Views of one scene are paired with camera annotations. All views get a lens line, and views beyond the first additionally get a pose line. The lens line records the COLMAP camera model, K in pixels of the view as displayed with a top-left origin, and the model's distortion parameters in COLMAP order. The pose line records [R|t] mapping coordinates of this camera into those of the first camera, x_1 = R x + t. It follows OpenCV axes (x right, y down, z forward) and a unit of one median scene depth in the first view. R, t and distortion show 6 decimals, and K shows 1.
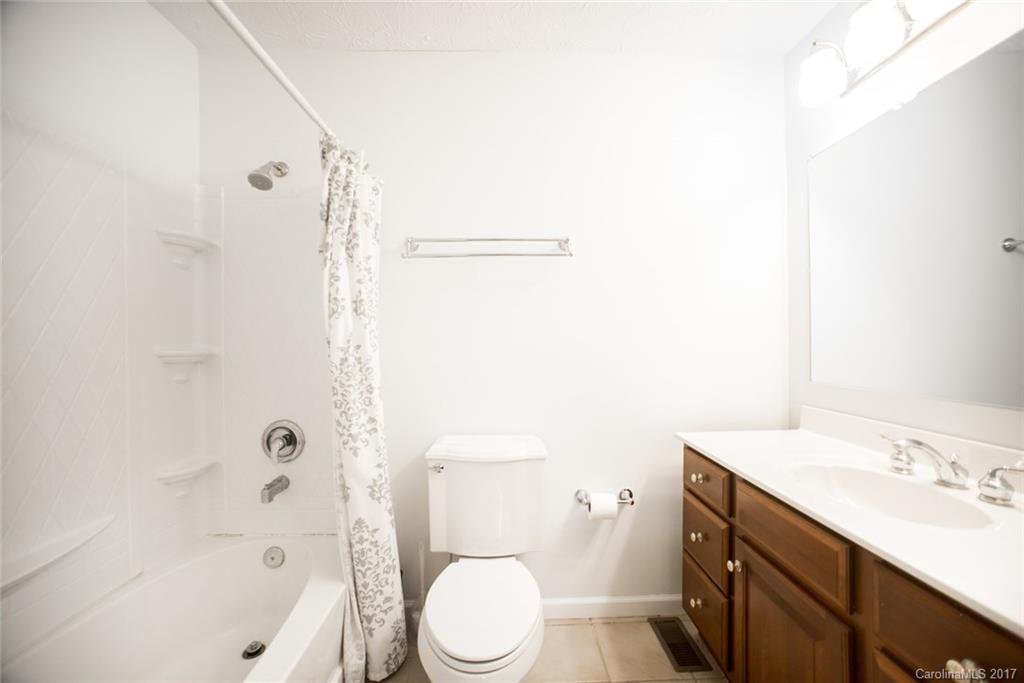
lens RADIAL K [[411.2, 0, 509.6], [0, 411.2, 340.0], [0, 0, 1]] dist [-0.042527, 0.008950]
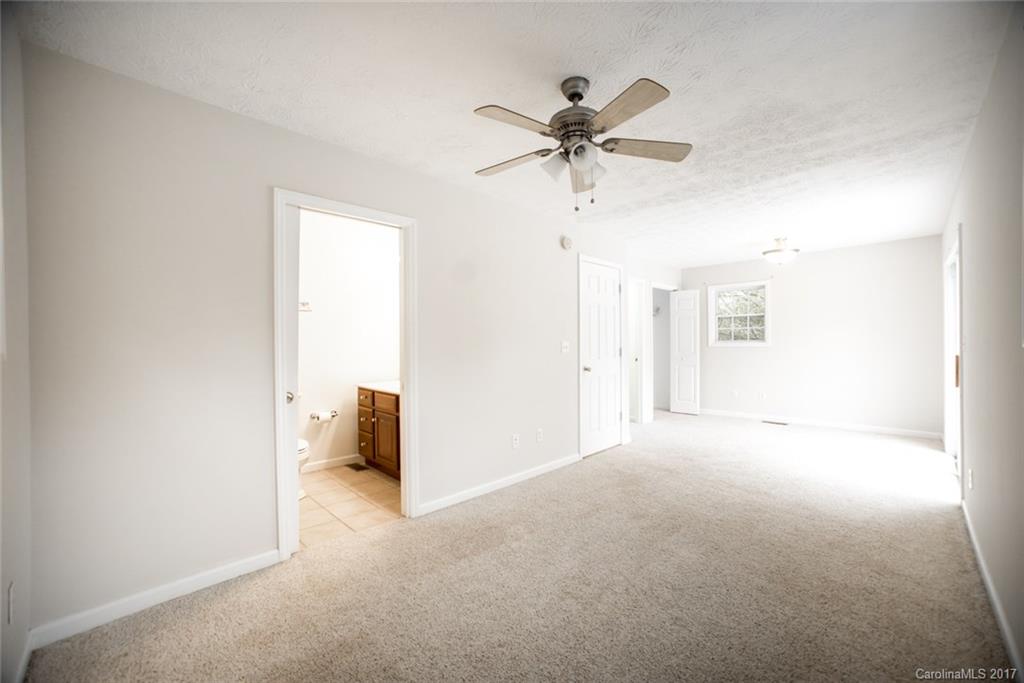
lens RADIAL K [[411.2, 0, 513.5], [0, 411.2, 342.9], [0, 0, 1]] dist [-0.042527, 0.008950]
pose [[0.719700, -0.003753, 0.694275, -0.652829], [0.001682, 0.999992, 0.003663, -0.031099], [-0.694283, -0.001469, 0.719701, -1.535450]]
